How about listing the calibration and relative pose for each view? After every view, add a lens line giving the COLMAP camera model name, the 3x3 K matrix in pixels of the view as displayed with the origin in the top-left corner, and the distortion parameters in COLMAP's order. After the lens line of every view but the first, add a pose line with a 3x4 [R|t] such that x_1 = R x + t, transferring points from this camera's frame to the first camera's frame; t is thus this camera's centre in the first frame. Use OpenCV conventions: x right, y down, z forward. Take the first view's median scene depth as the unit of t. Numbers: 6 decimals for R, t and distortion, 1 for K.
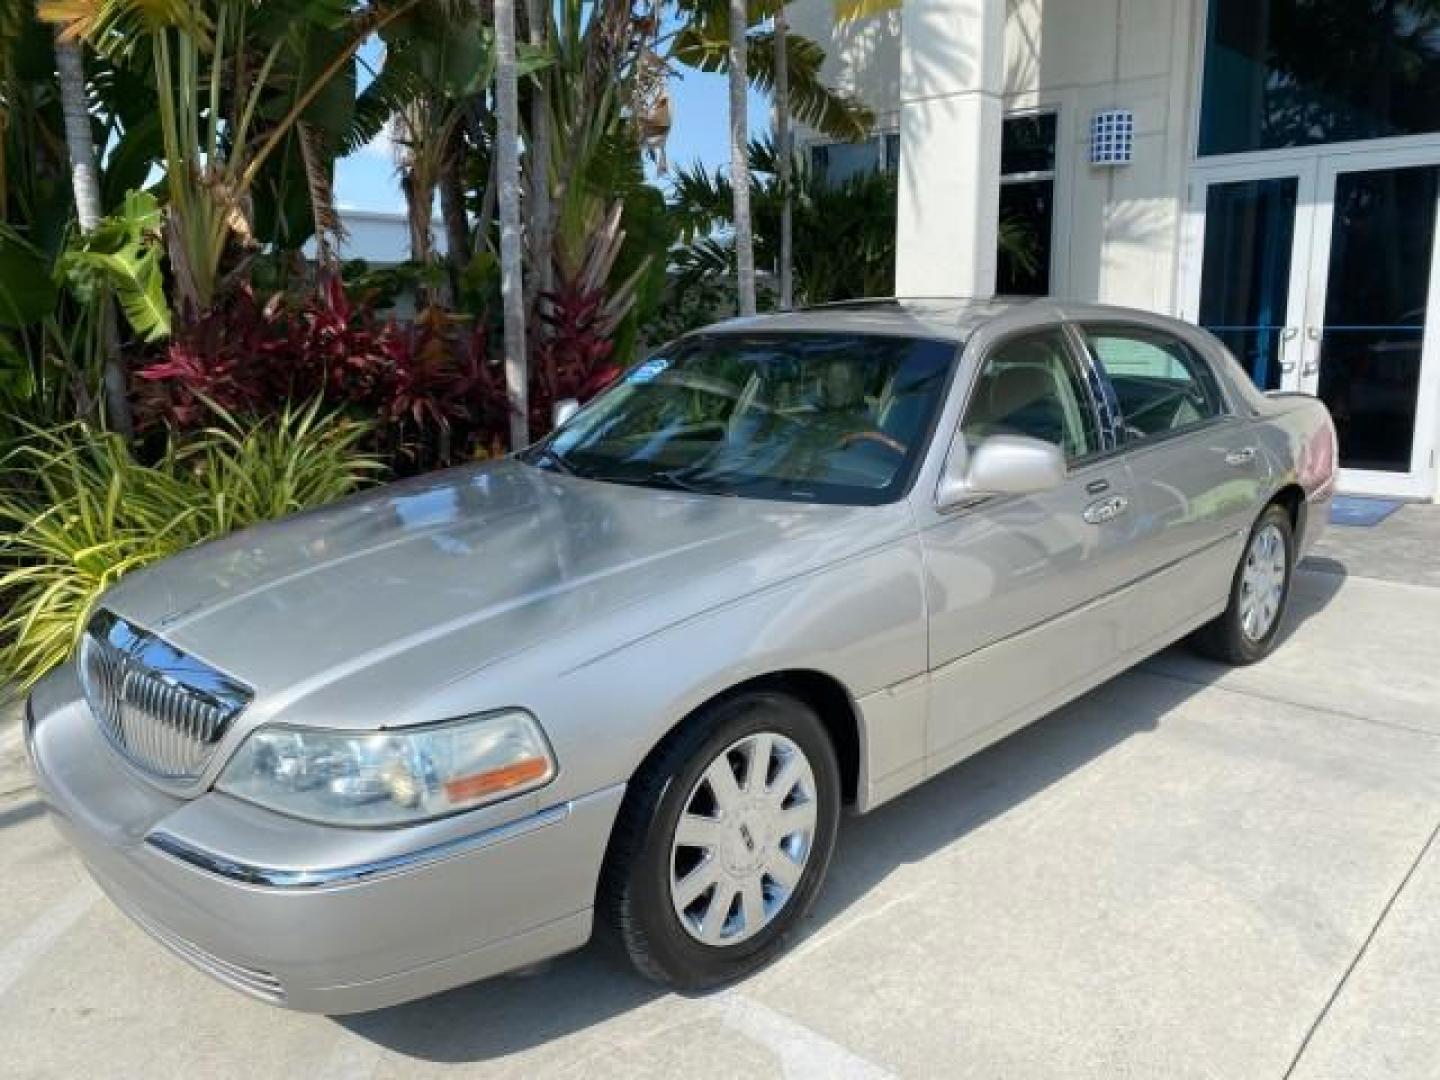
lens RADIAL K [[1116.7, 0, 721.4], [0, 1116.7, 537.9], [0, 0, 1]] dist [-0.007824, 0.002591]
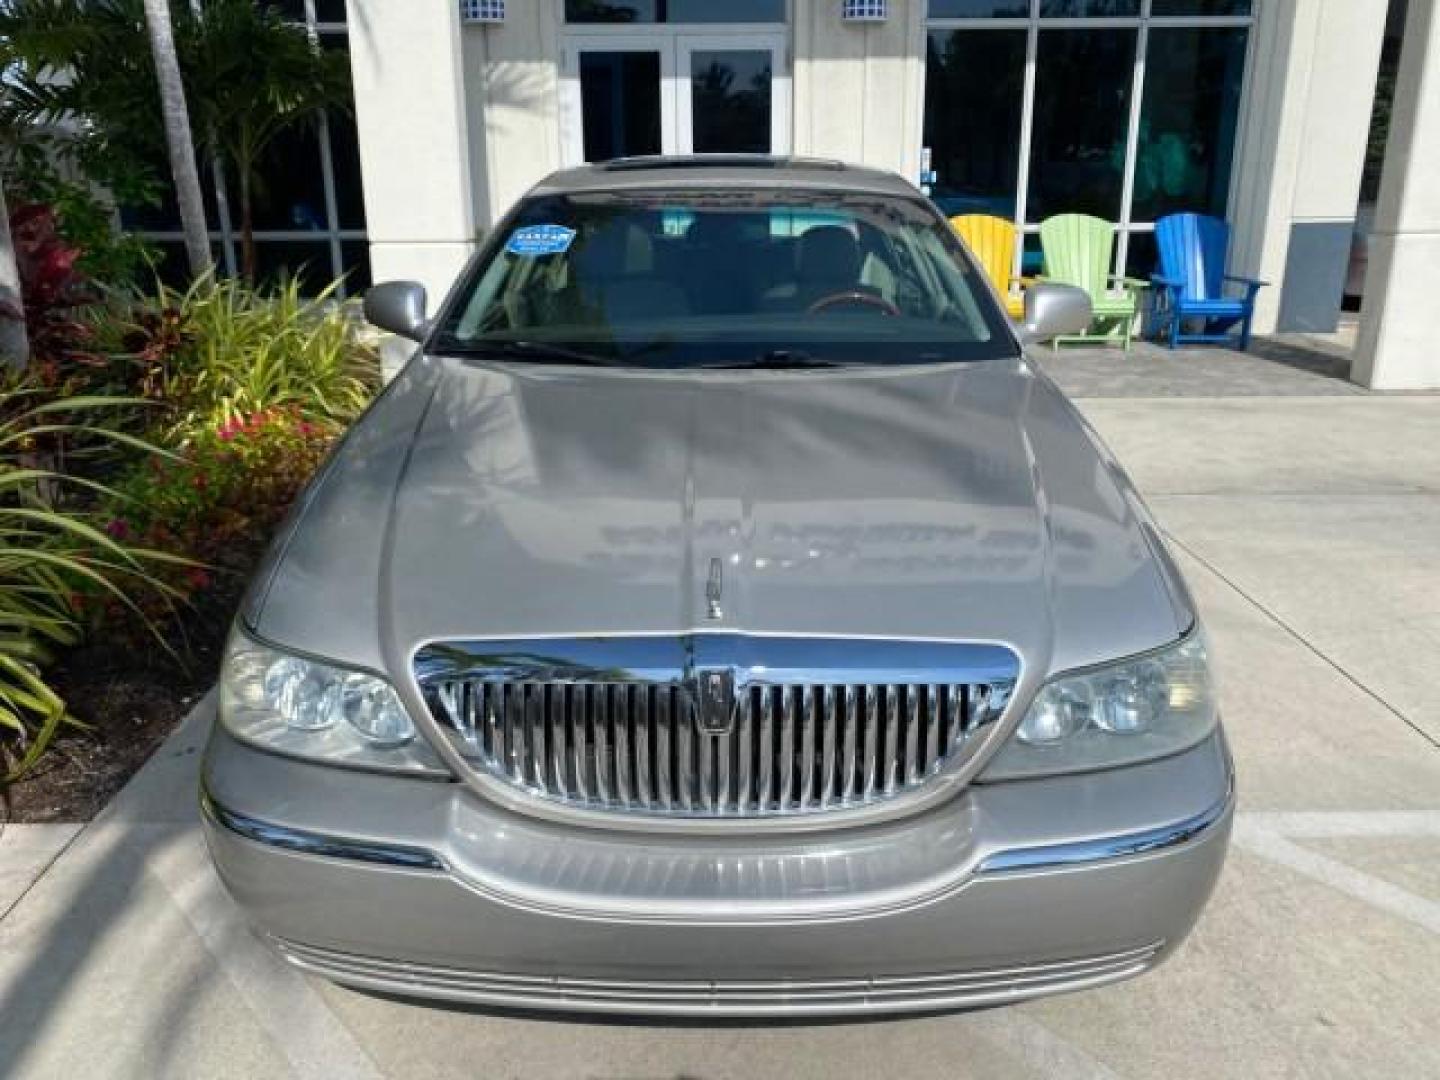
lens RADIAL K [[1111.8, 0, 719.5], [0, 1111.8, 537.7], [0, 0, 1]] dist [-0.001989, 0.003349]
pose [[0.715354, -0.207935, 0.667107, -0.373050], [0.133148, 0.977768, 0.161989, -0.031161], [-0.685959, -0.027056, 0.727137, 0.194415]]
